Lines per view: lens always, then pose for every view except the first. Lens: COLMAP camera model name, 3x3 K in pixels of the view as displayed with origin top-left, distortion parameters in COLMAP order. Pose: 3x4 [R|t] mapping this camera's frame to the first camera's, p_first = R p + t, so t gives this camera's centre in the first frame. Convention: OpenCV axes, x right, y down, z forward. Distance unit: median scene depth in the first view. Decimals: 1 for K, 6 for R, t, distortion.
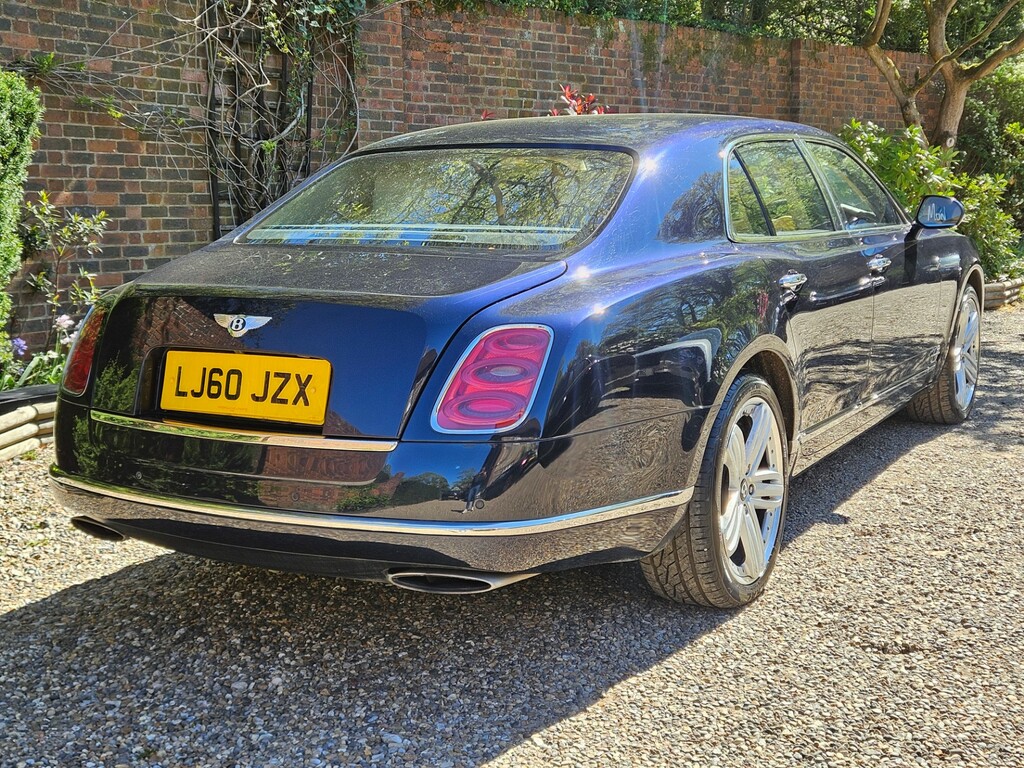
lens RADIAL K [[1384.7, 0, 536.4], [0, 1384.7, 381.1], [0, 0, 1]] dist [0.081058, -0.030759]
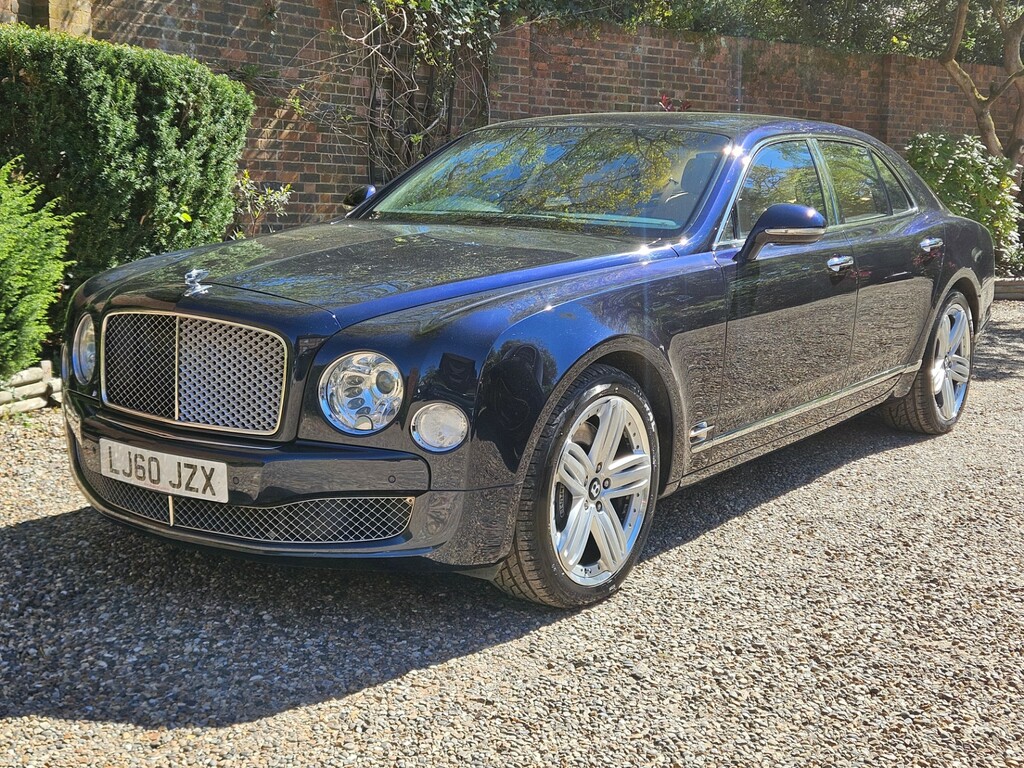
lens RADIAL K [[1389.2, 0, 512.0], [0, 1389.2, 384.0], [0, 0, 1]] dist [0.079472, -0.037297]
pose [[0.991607, 0.043894, -0.121606, 0.061381], [-0.043791, 0.999035, 0.003519, 0.047931], [0.121643, 0.001836, 0.992572, -0.256988]]
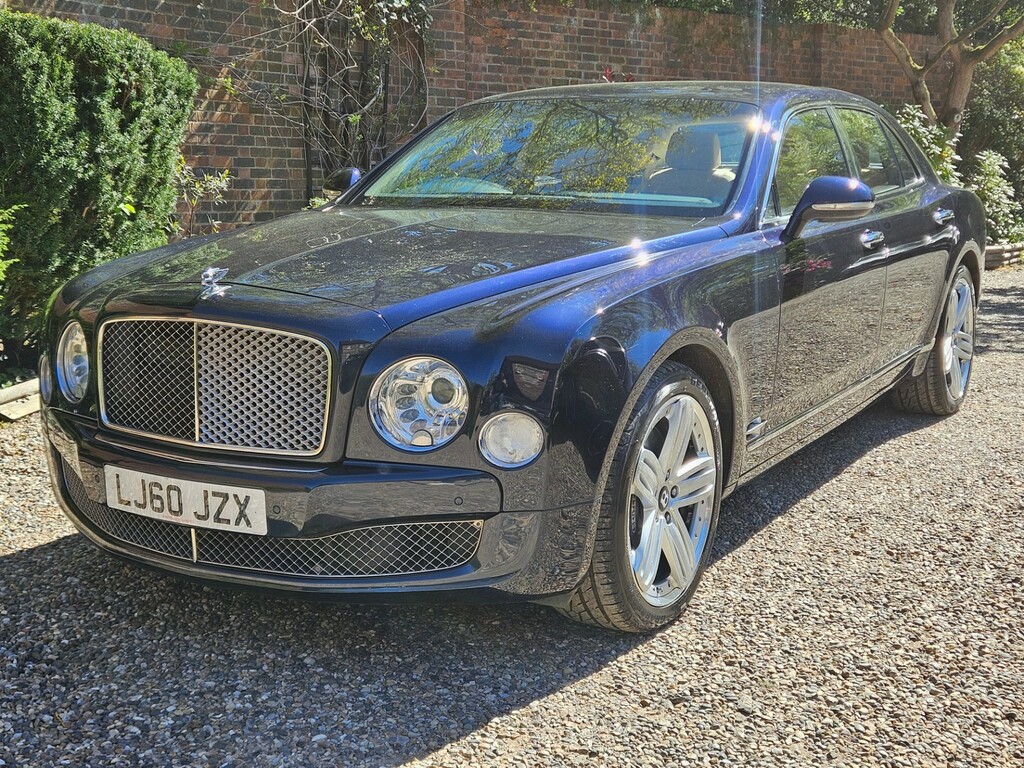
lens RADIAL K [[1393.5, 0, 519.1], [0, 1393.5, 396.4], [0, 0, 1]] dist [0.072825, 0.000370]
pose [[0.999054, 0.010476, -0.042204, 0.000547], [-0.009518, 0.999694, 0.022841, 0.042864], [0.042430, -0.022417, 0.998848, -0.206912]]
